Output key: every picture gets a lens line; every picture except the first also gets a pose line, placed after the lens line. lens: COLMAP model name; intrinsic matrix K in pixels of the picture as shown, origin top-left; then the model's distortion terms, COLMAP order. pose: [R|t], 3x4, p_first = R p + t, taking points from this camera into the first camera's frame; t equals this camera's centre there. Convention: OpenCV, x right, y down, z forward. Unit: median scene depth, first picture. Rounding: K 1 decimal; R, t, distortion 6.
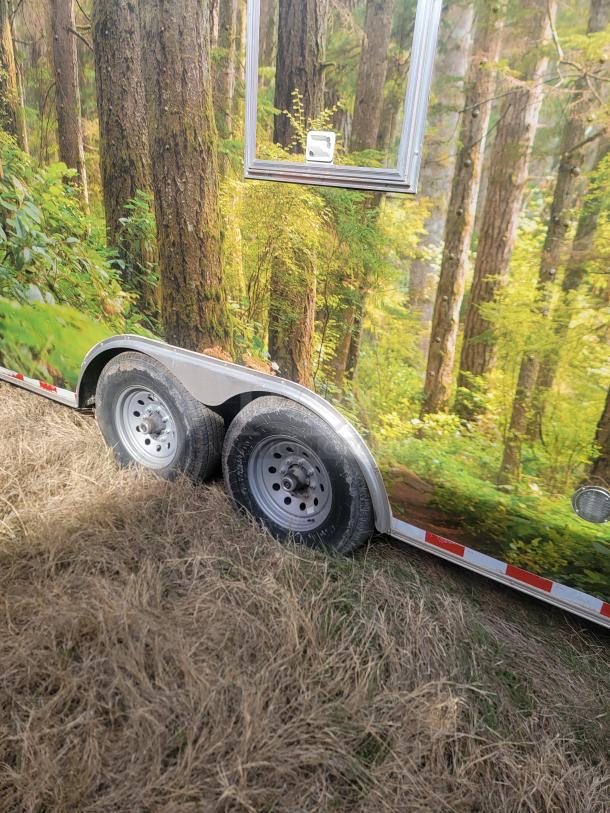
lens RADIAL K [[558.3, 0, 299.5], [0, 558.3, 411.1], [0, 0, 1]] dist [0.098047, -0.083832]
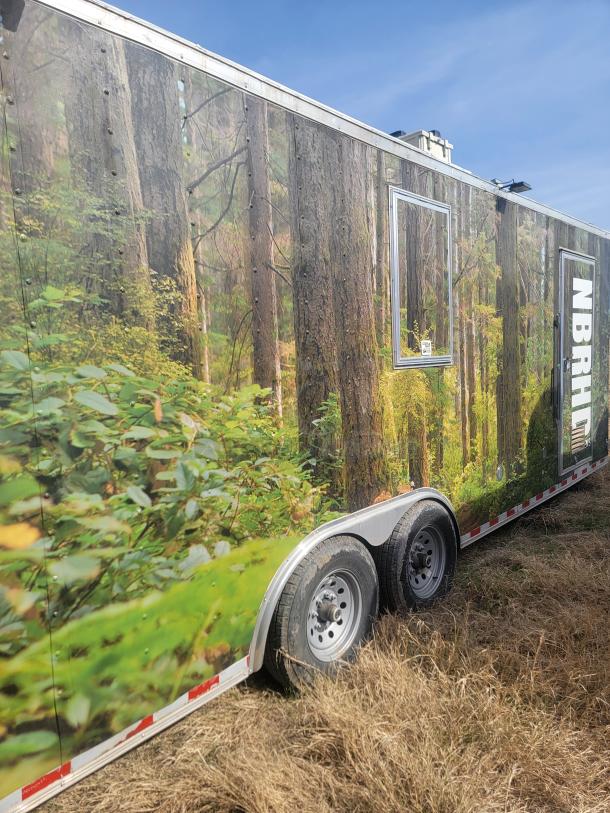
lens RADIAL K [[558.3, 0, 299.5], [0, 558.3, 411.1], [0, 0, 1]] dist [0.098047, -0.083832]
pose [[0.163324, -0.171032, 0.971634, -1.403460], [0.437047, 0.895492, 0.084165, -0.474885], [-0.884486, 0.410904, 0.221004, 0.809465]]
